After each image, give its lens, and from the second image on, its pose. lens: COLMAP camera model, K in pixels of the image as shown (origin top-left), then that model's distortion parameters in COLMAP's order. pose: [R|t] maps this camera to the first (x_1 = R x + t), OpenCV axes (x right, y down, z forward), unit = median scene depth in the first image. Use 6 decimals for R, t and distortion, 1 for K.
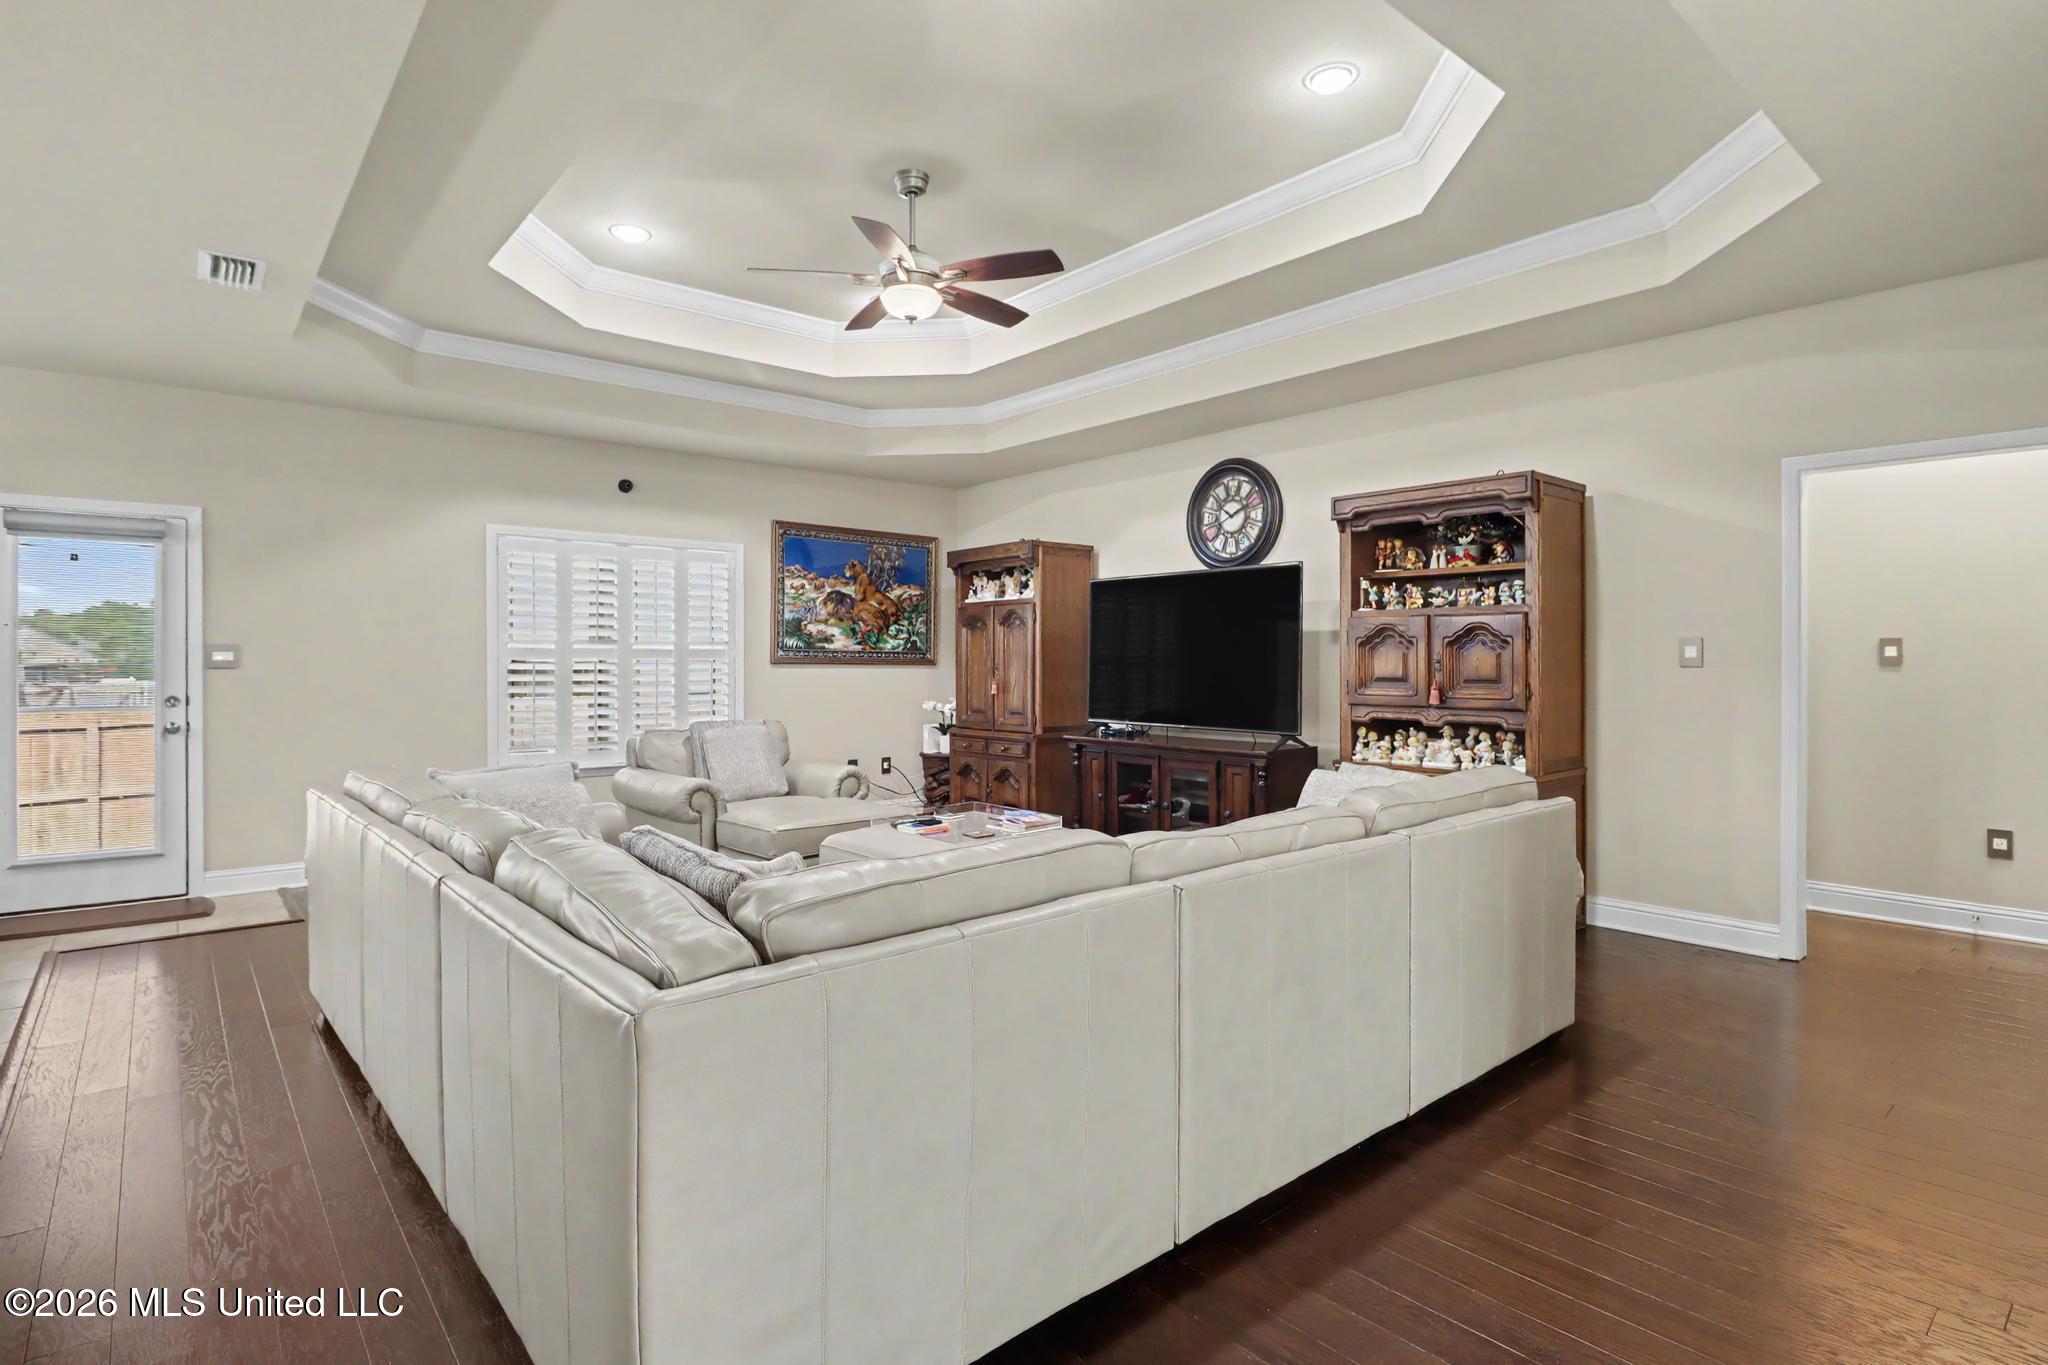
lens RADIAL K [[1021.8, 0, 985.2], [0, 1021.8, 674.8], [0, 0, 1]] dist [-0.000050, -0.007711]
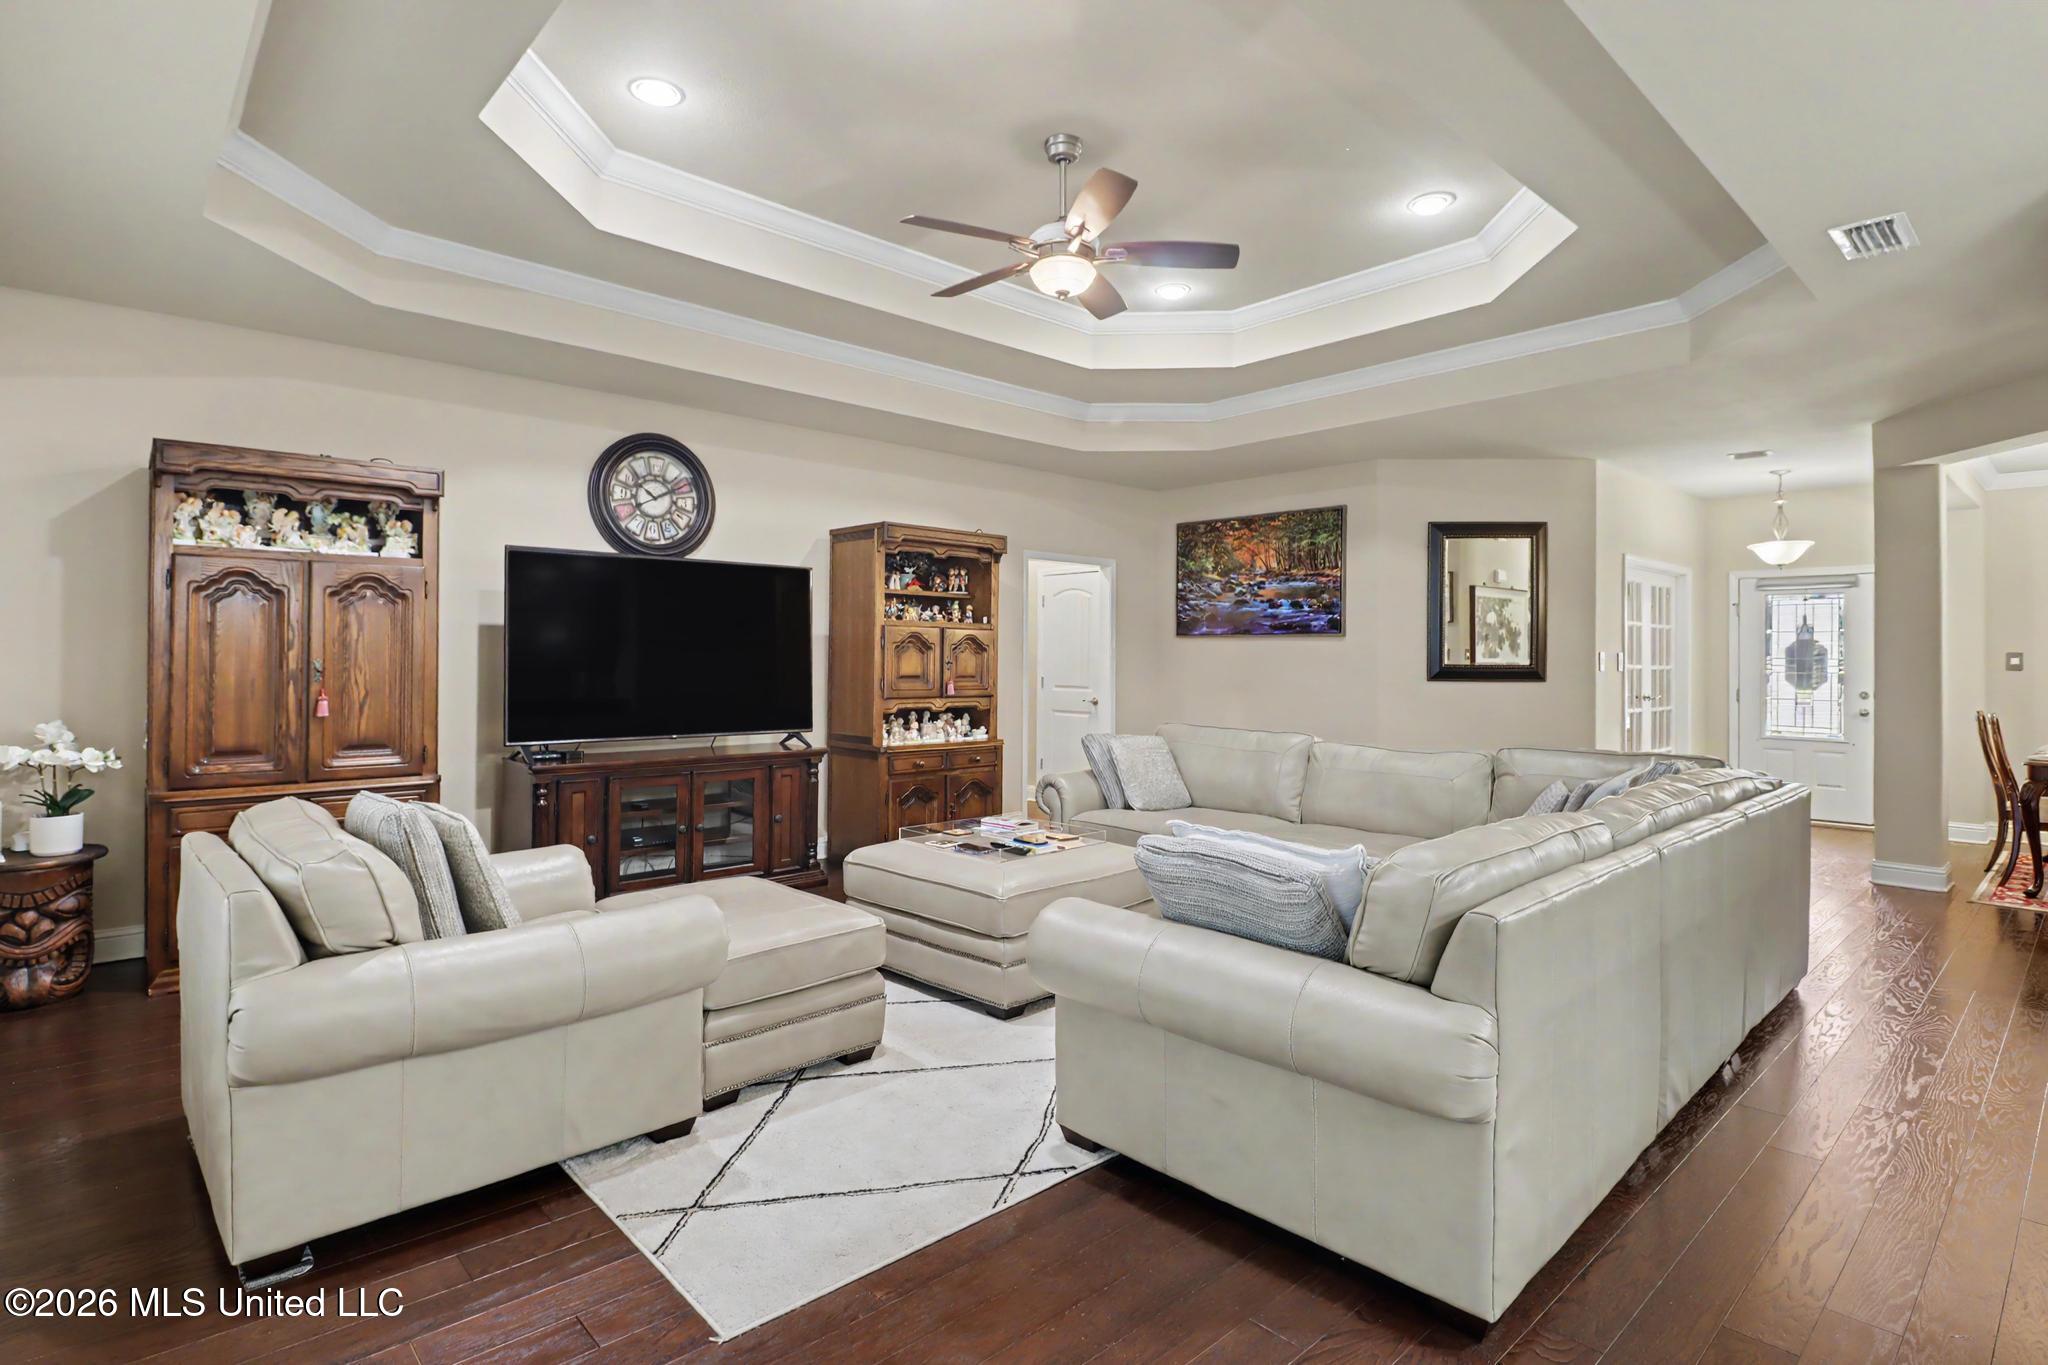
lens RADIAL K [[1021.8, 0, 1017.9], [0, 1021.8, 647.9], [0, 0, 1]] dist [-0.000050, -0.007711]
pose [[-0.066860, 0.013246, 0.997674, -0.665370], [0.007562, 0.999890, -0.012768, -0.010820], [-0.997734, 0.006690, -0.066952, 0.743155]]
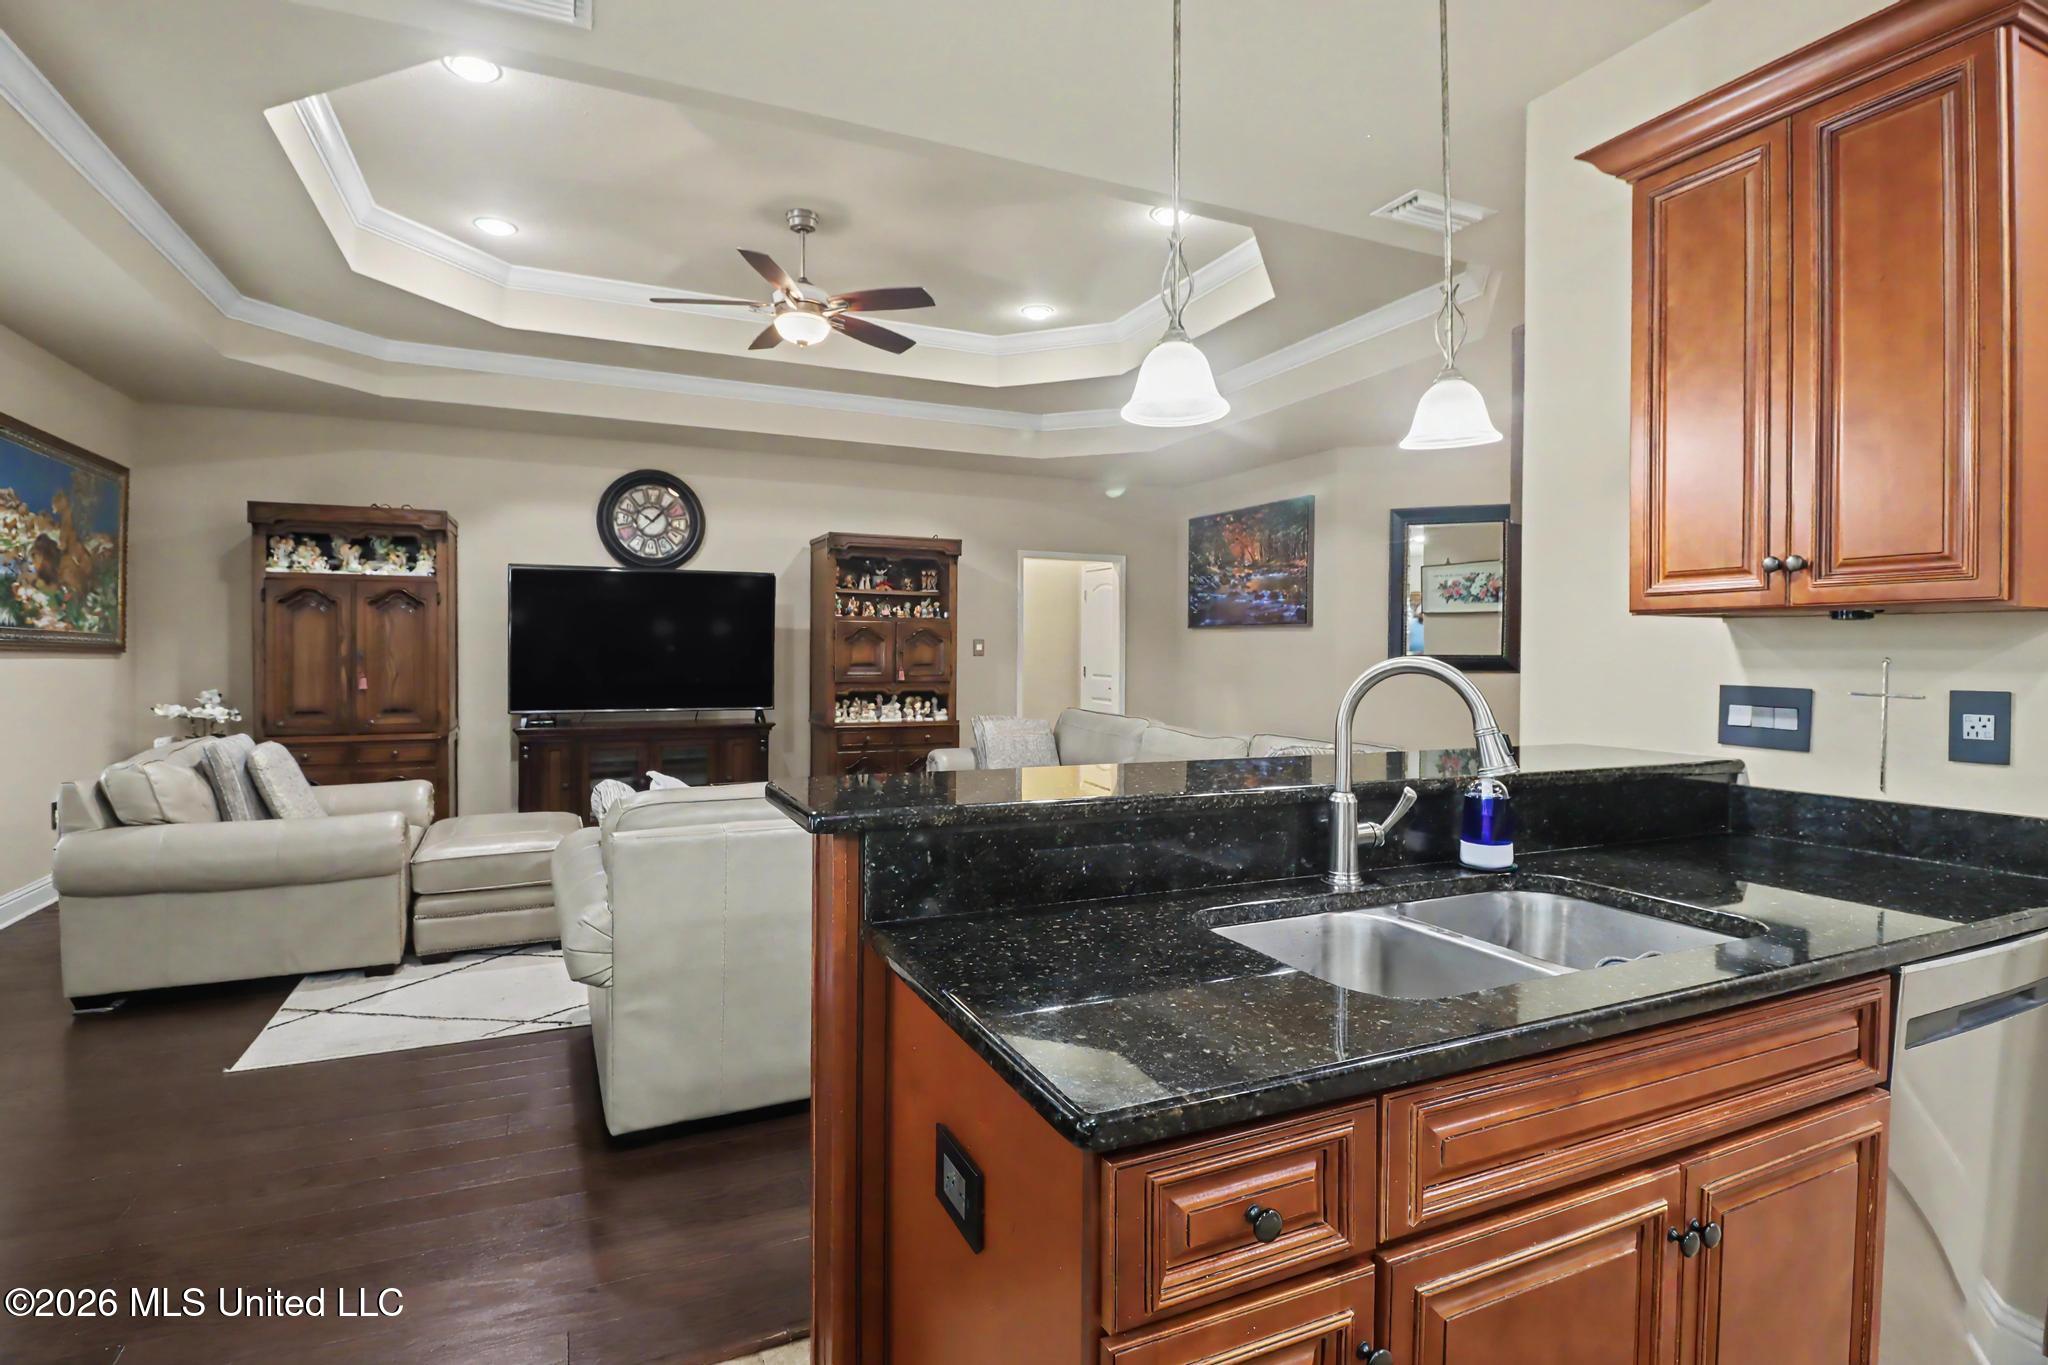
lens RADIAL K [[993.4, 0, 1027.5], [0, 993.4, 662.7], [0, 0, 1]] dist [-0.007215, -0.007517]
pose [[0.248868, -0.009059, 0.968495, -0.710811], [0.006351, 0.999950, 0.007721, -0.005607], [-0.968517, 0.004229, 0.248913, 0.329657]]
